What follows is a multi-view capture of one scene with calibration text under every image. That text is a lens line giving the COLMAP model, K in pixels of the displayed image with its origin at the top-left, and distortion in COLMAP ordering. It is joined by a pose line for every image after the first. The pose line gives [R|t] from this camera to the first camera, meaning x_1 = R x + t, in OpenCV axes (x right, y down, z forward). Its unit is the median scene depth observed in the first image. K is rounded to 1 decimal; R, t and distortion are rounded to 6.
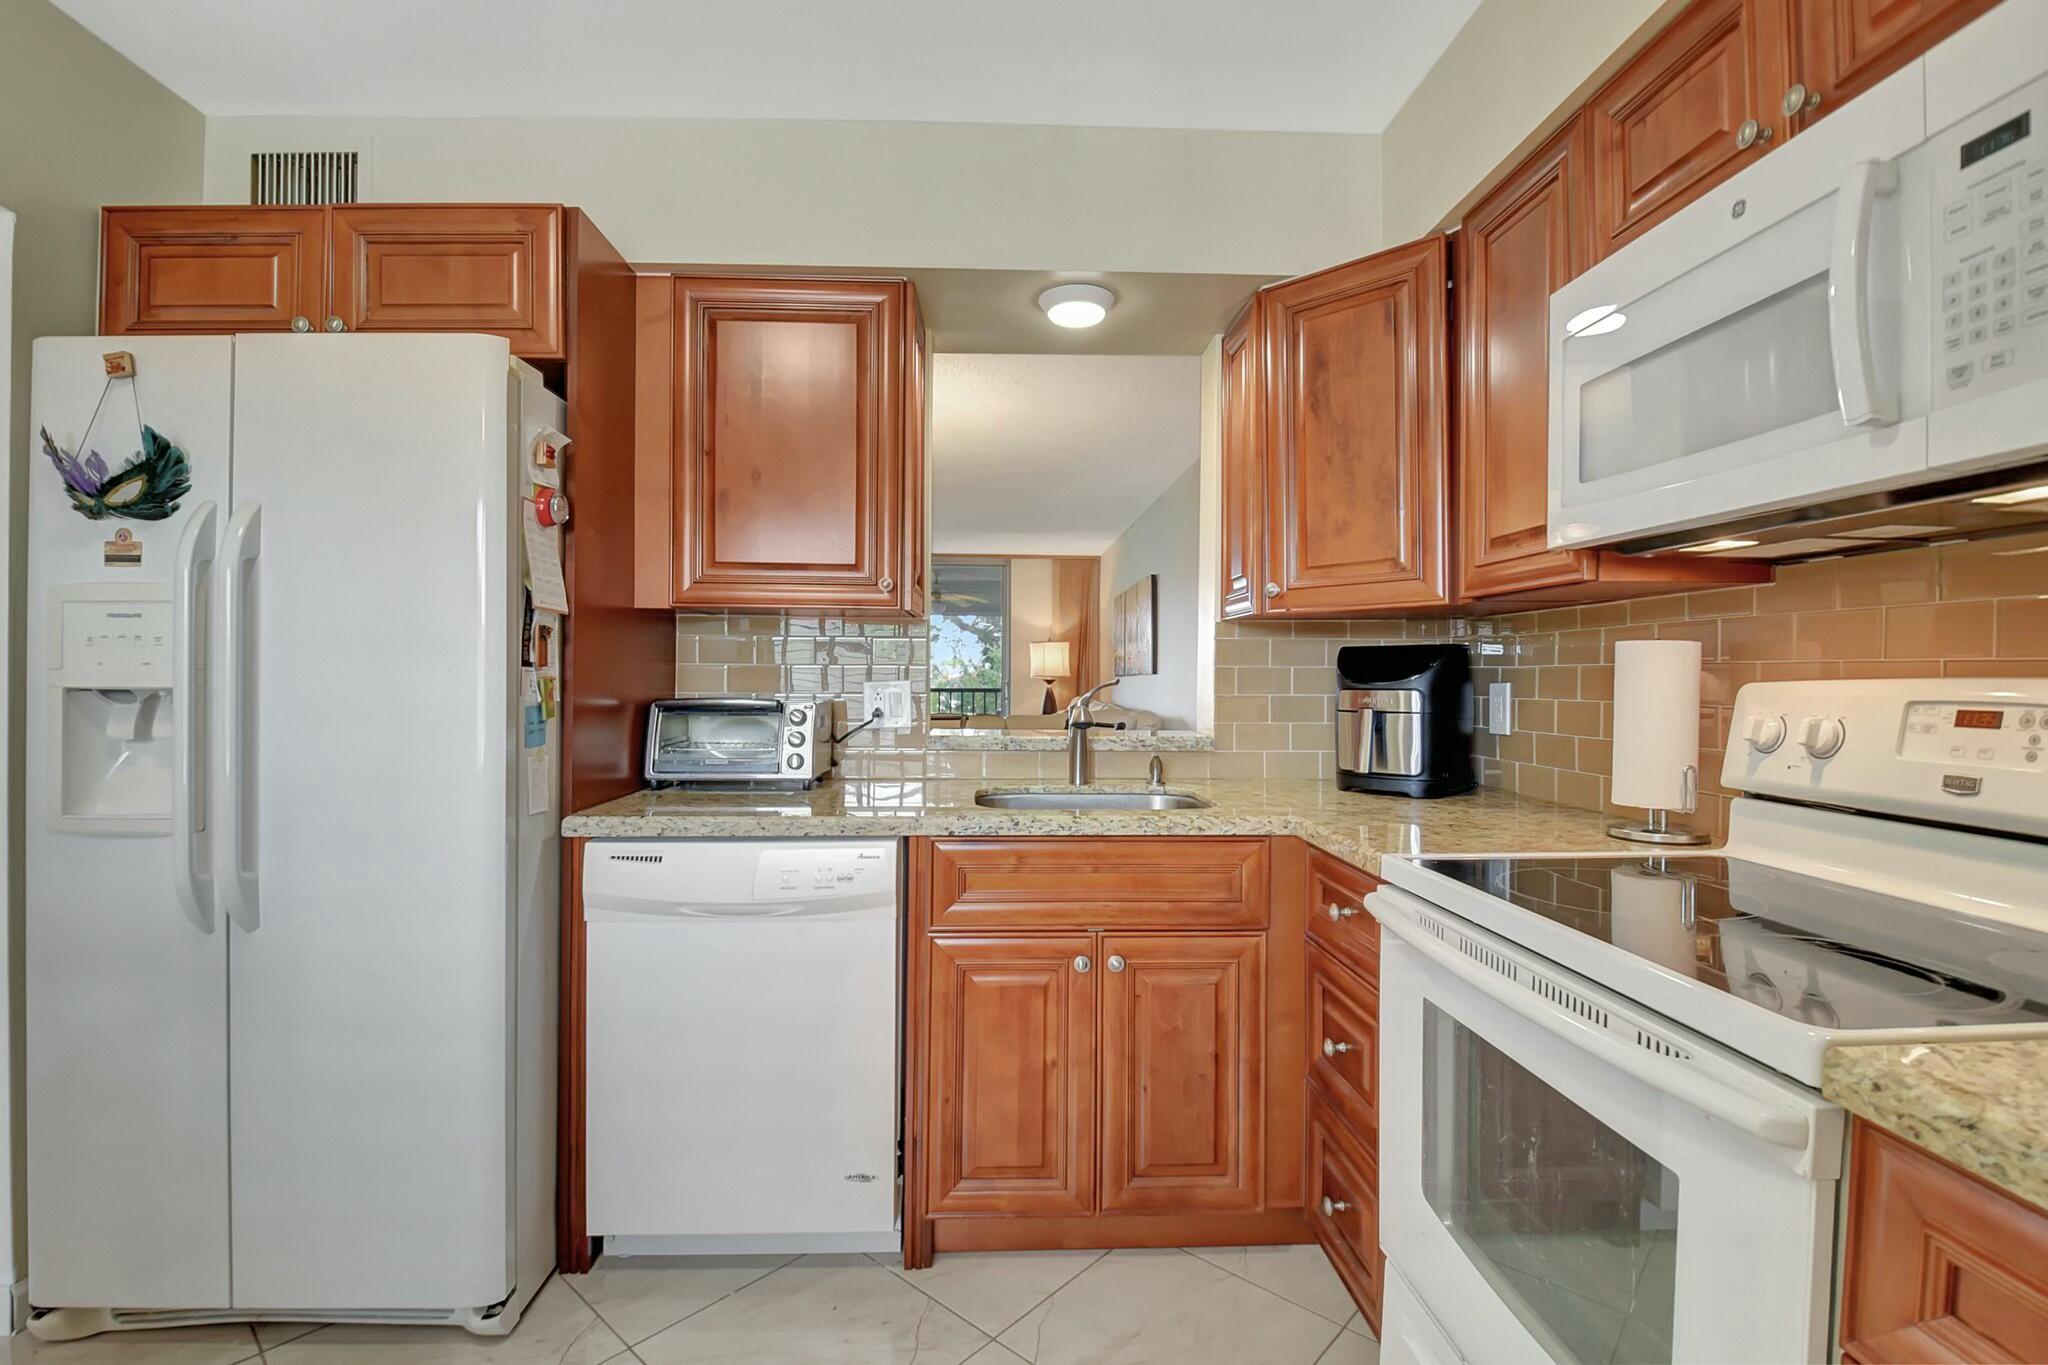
lens RADIAL K [[913.7, 0, 1004.4], [0, 913.7, 668.2], [0, 0, 1]] dist [0.019073, -0.025046]
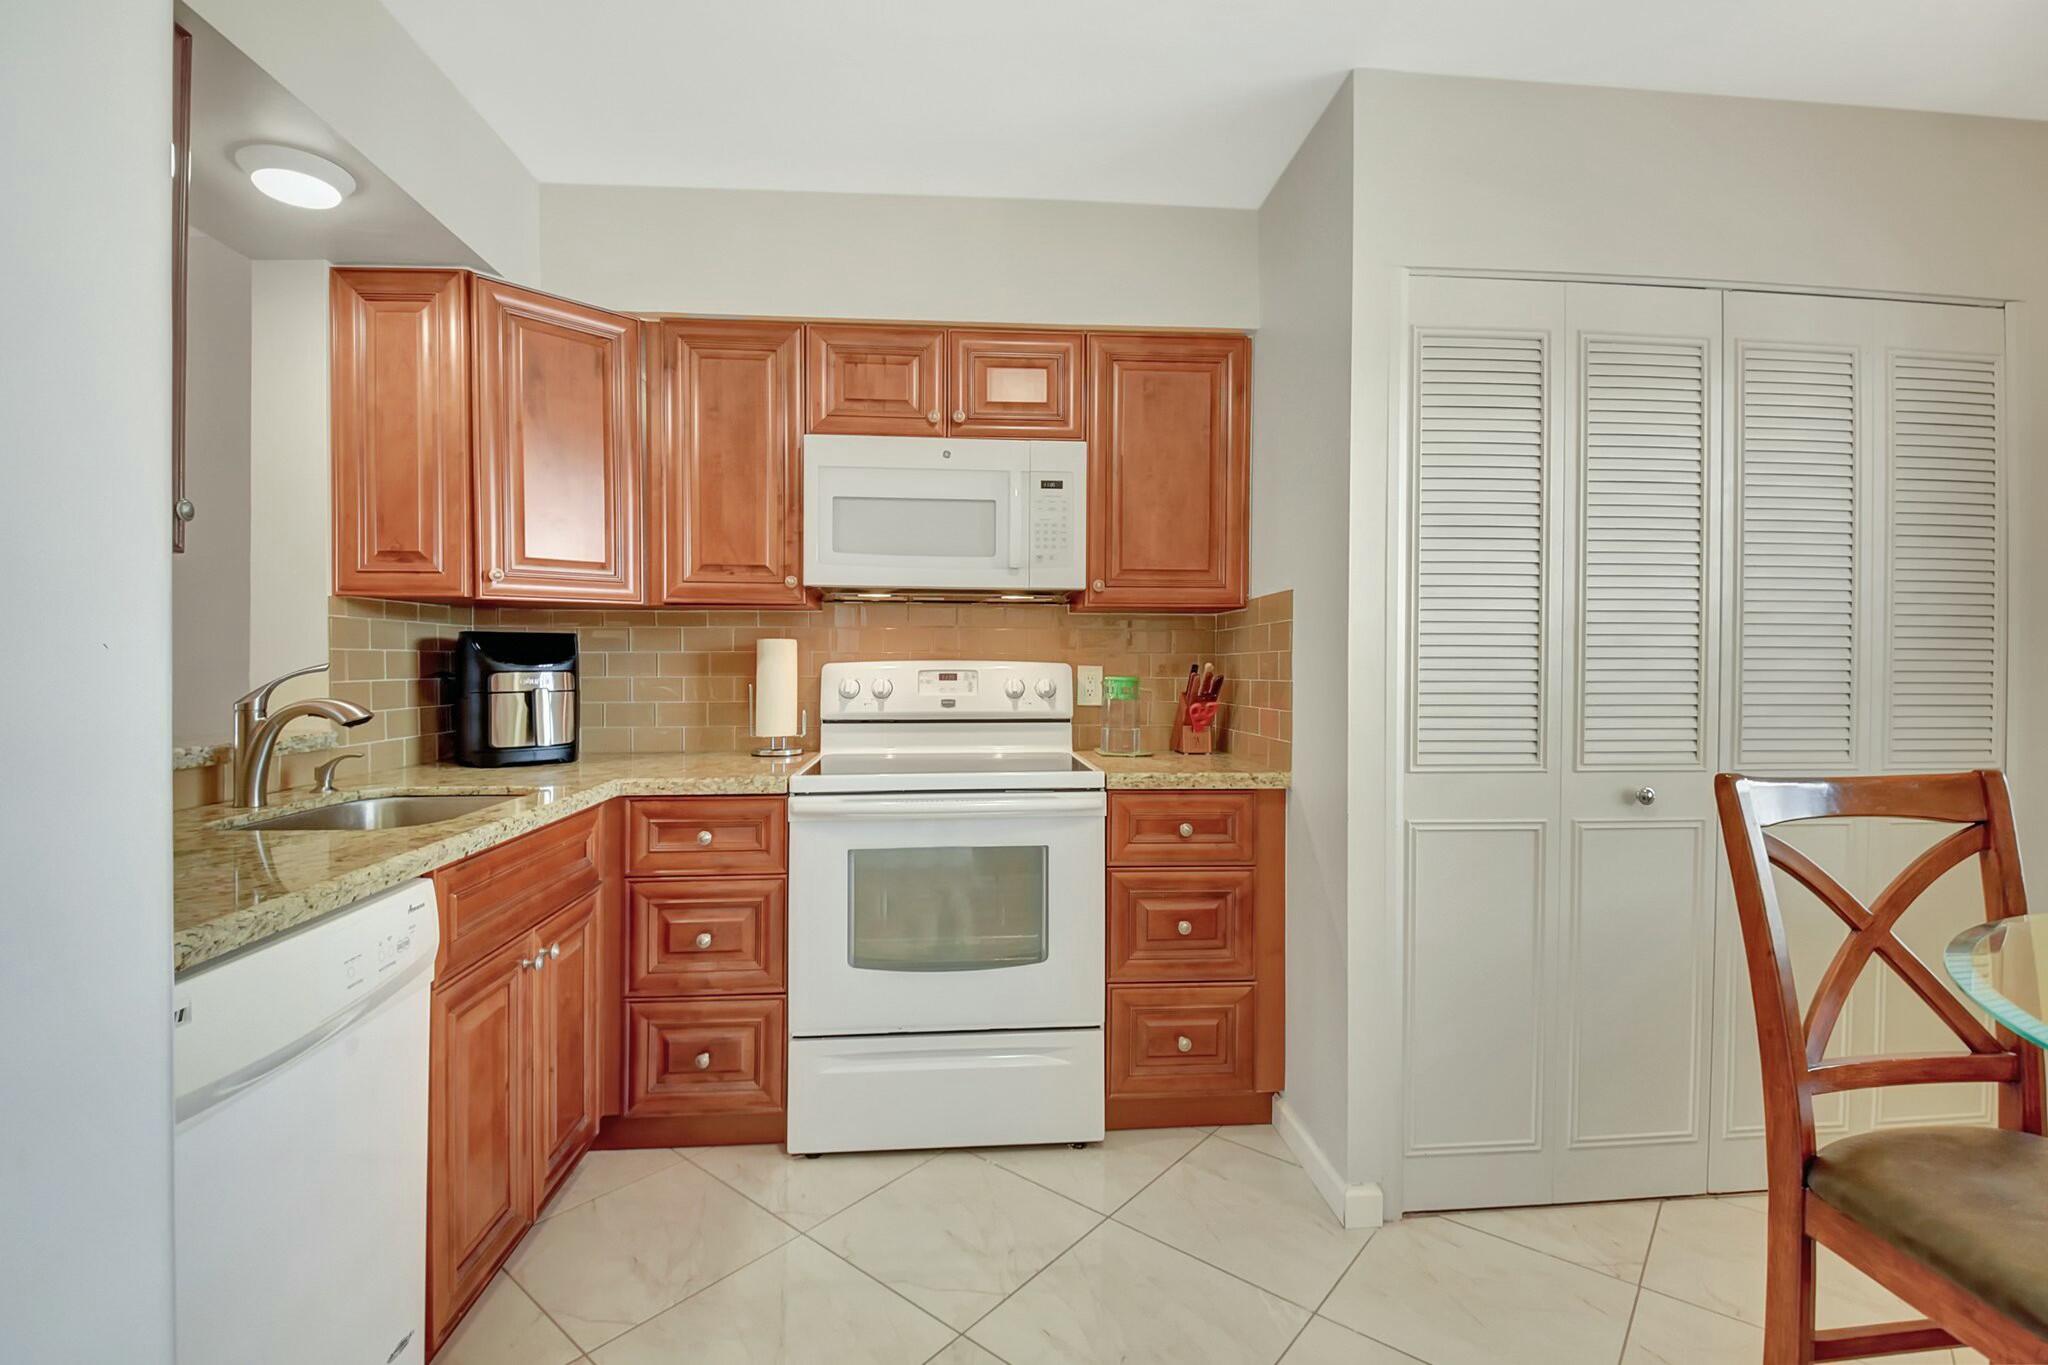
lens RADIAL K [[940.8, 0, 1020.5], [0, 940.8, 646.5], [0, 0, 1]] dist [0.000964, -0.019703]
pose [[-0.048647, 0.010664, 0.998759, -0.928170], [-0.009480, 0.999893, -0.011137, -0.000537], [-0.998771, -0.010010, -0.048540, 0.552163]]
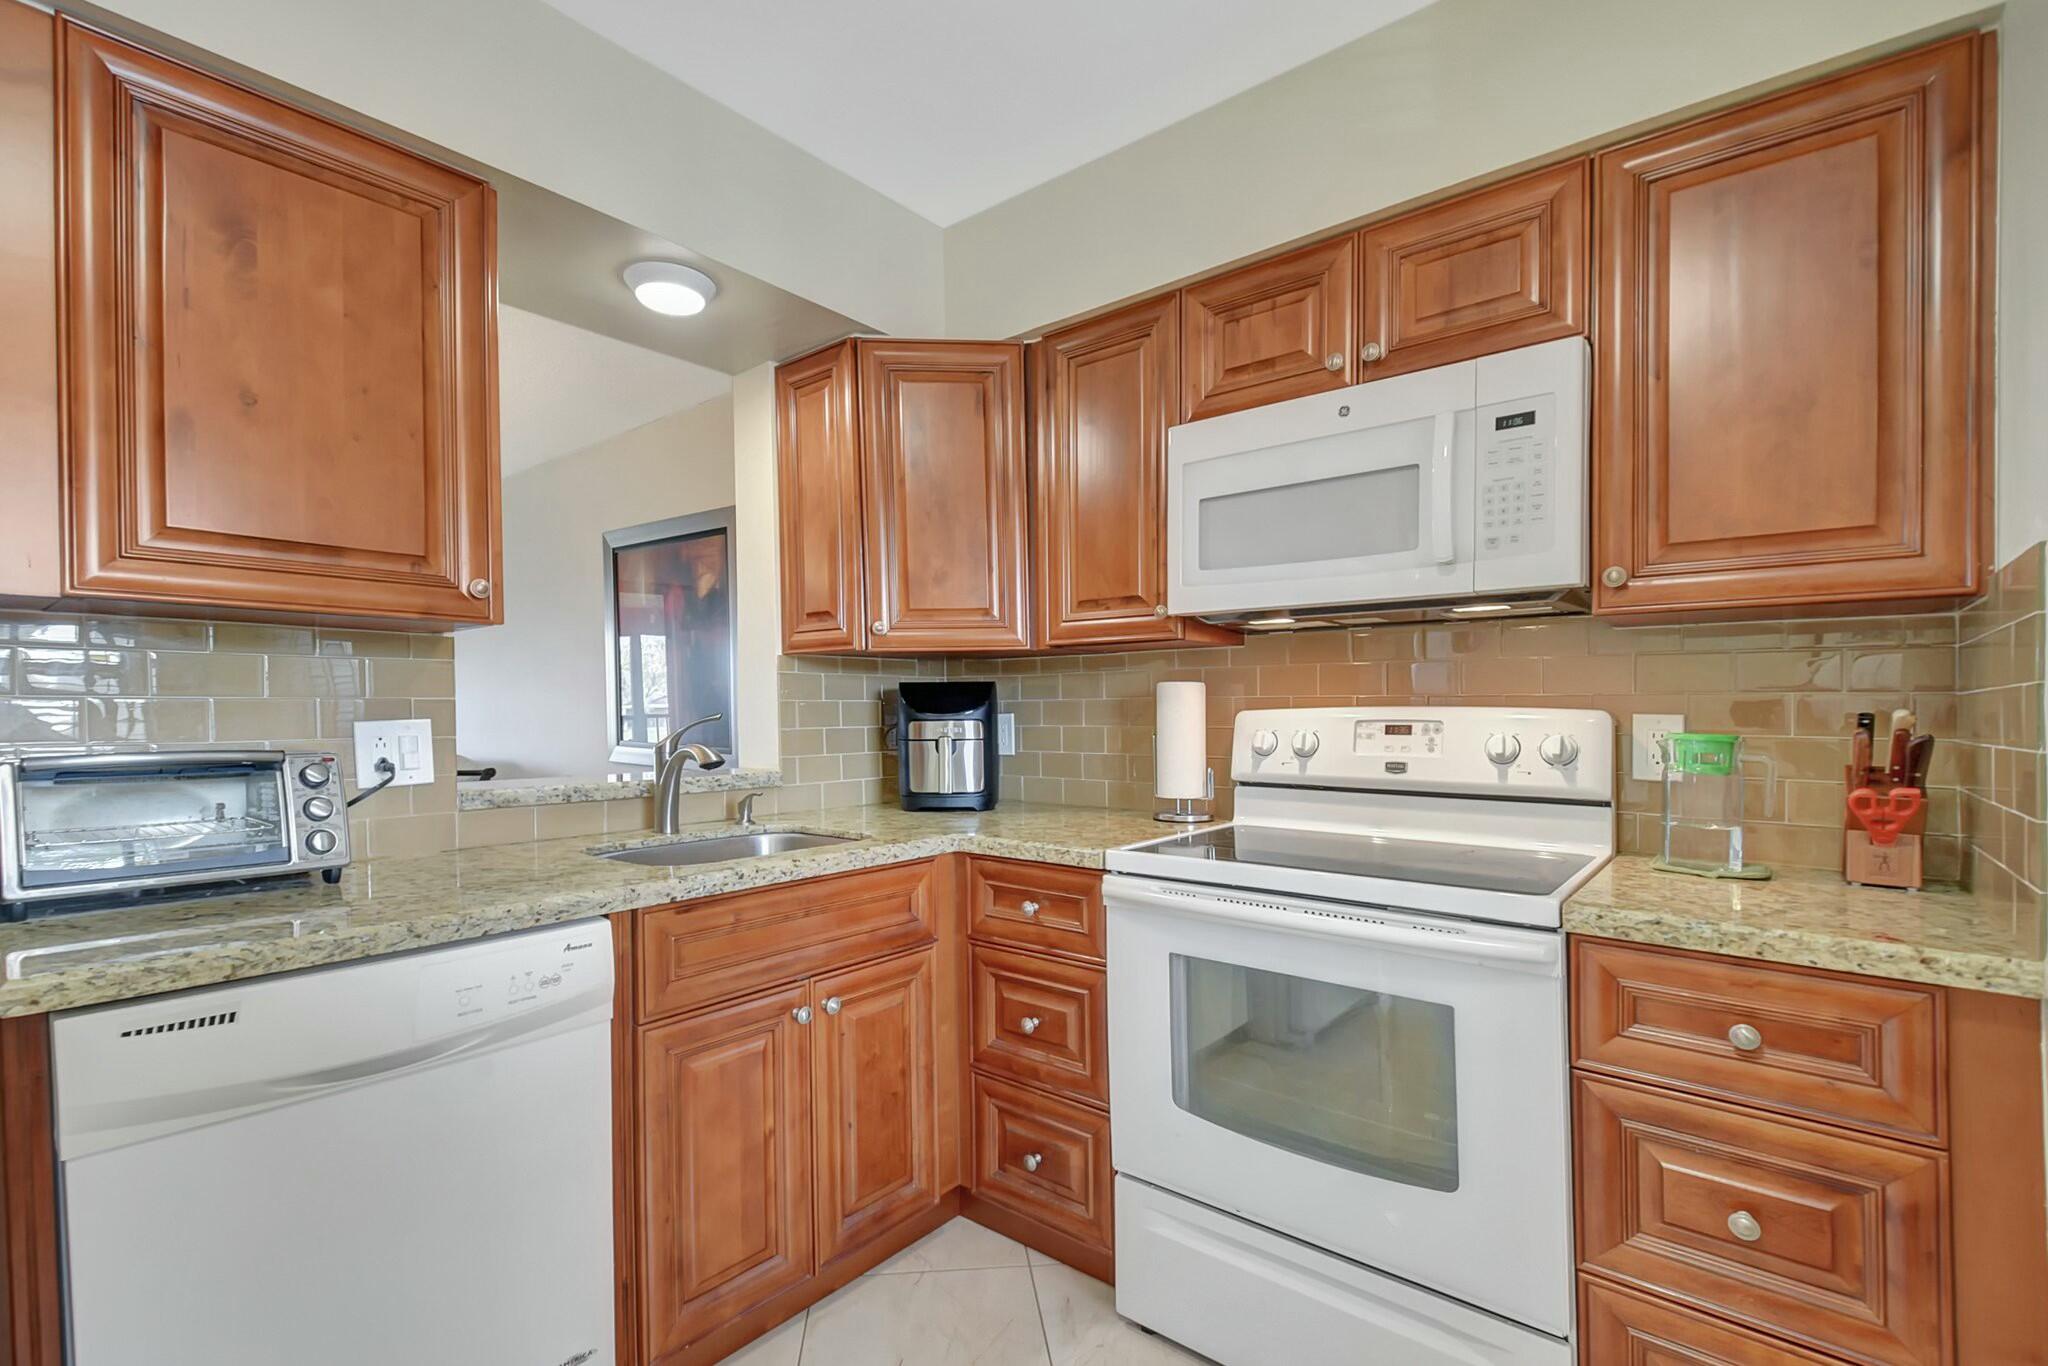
lens RADIAL K [[923.2, 0, 994.0], [0, 923.2, 712.1], [0, 0, 1]] dist [0.047657, -0.031867]
pose [[0.674595, -0.009889, 0.738122, -0.487638], [0.001294, 0.999925, 0.012214, -0.001123], [-0.738187, -0.007285, 0.674557, 0.208469]]
